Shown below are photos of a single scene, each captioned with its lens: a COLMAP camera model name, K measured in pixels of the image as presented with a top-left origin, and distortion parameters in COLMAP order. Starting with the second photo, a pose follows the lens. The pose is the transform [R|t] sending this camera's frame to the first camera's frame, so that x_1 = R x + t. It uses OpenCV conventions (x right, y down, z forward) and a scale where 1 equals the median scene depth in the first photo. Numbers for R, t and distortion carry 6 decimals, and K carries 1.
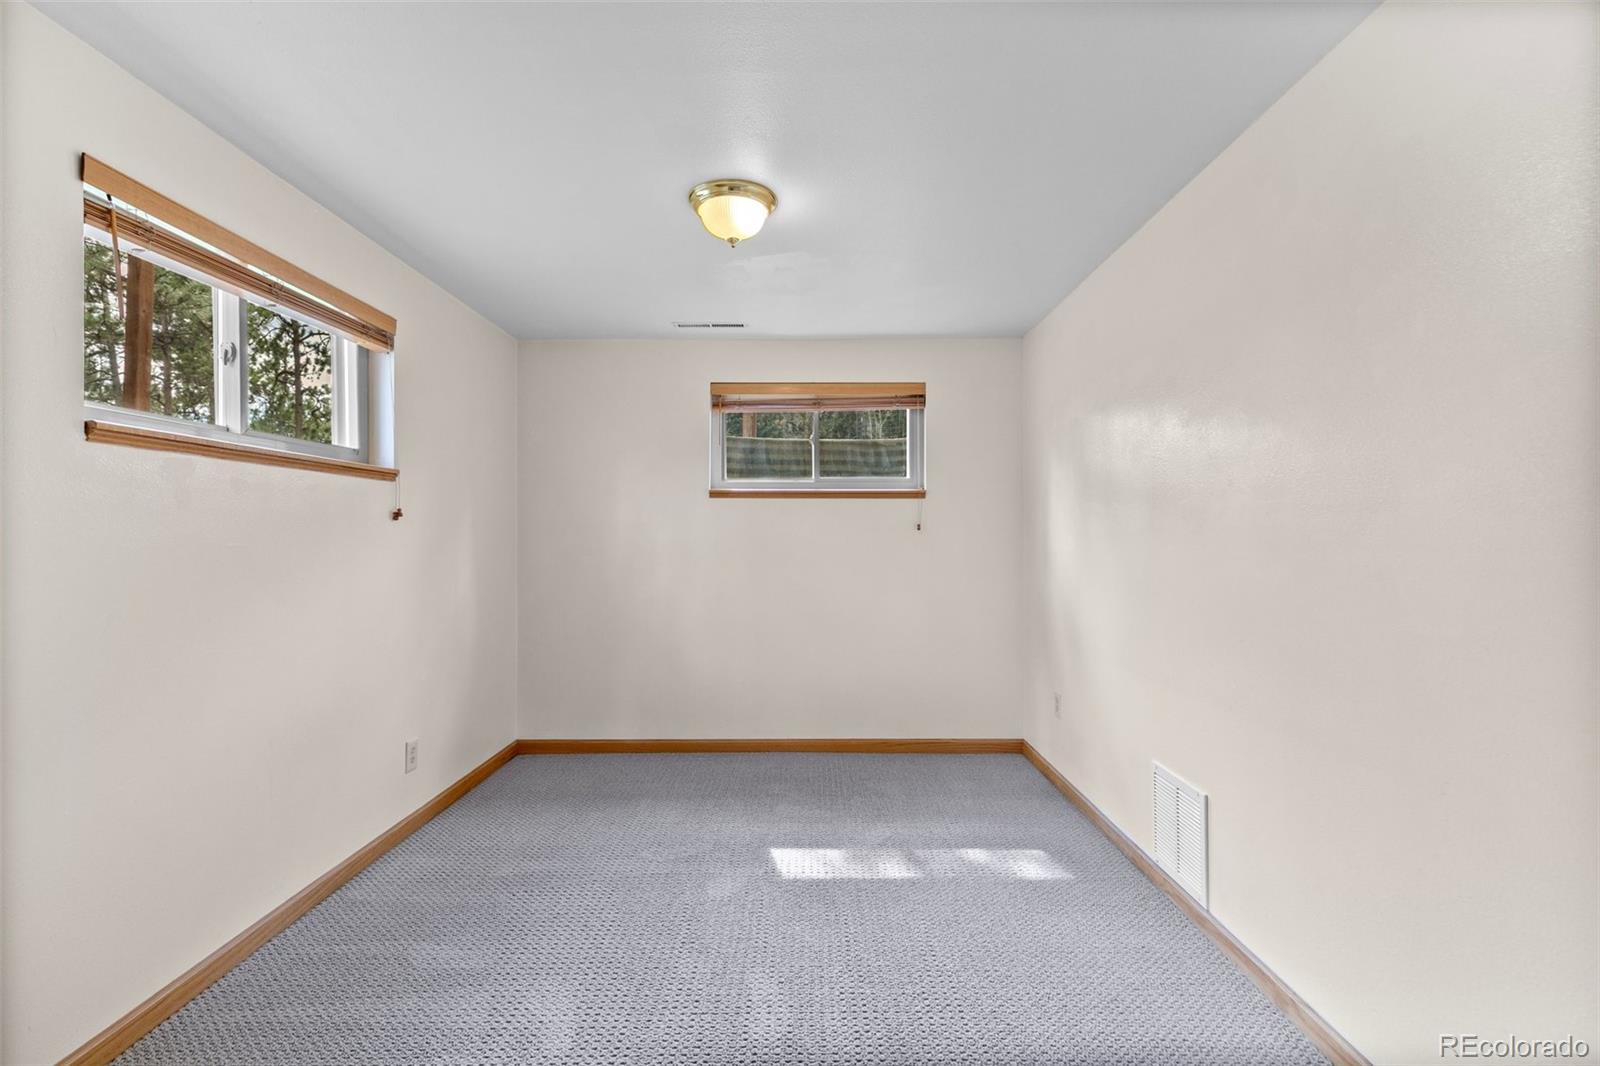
lens RADIAL K [[721.6, 0, 799.4], [0, 721.6, 507.1], [0, 0, 1]] dist [0.000990, -0.000043]
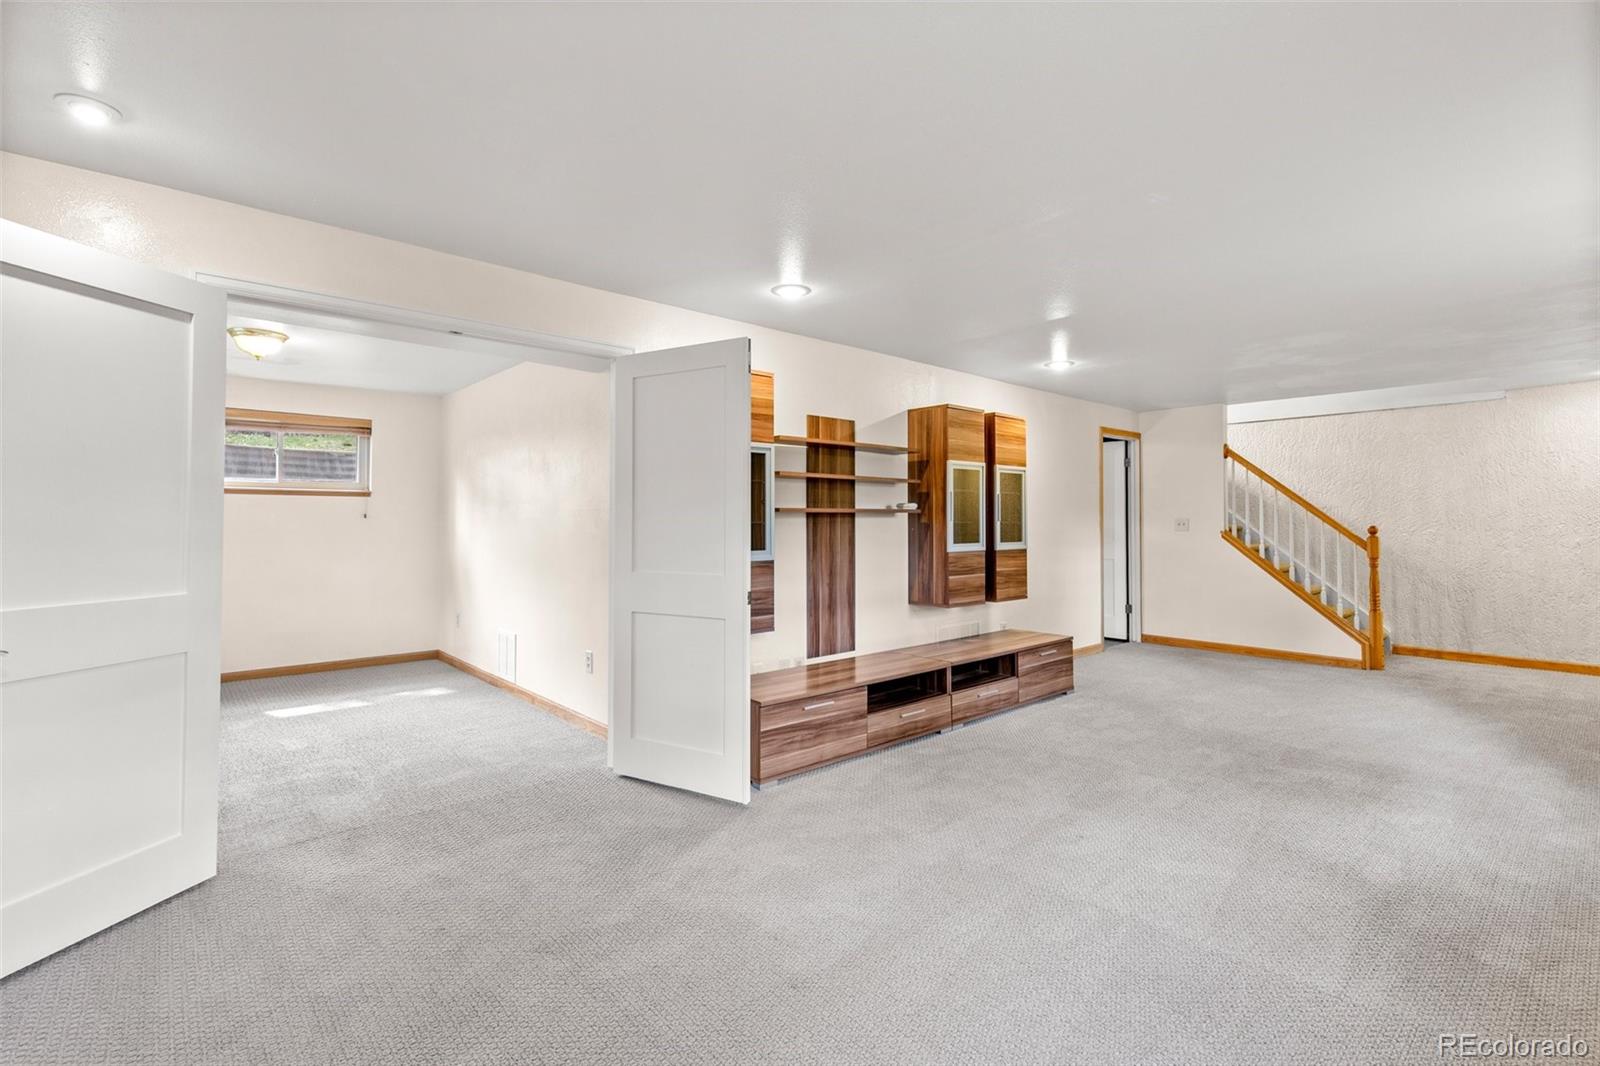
lens RADIAL K [[721.6, 0, 799.4], [0, 721.6, 507.1], [0, 0, 1]] dist [0.000990, -0.000043]
pose [[0.747188, 0.035761, 0.663650, -0.139168], [-0.028400, 0.999357, -0.021875, 0.015611], [-0.664006, -0.002503, 0.747723, -0.612781]]
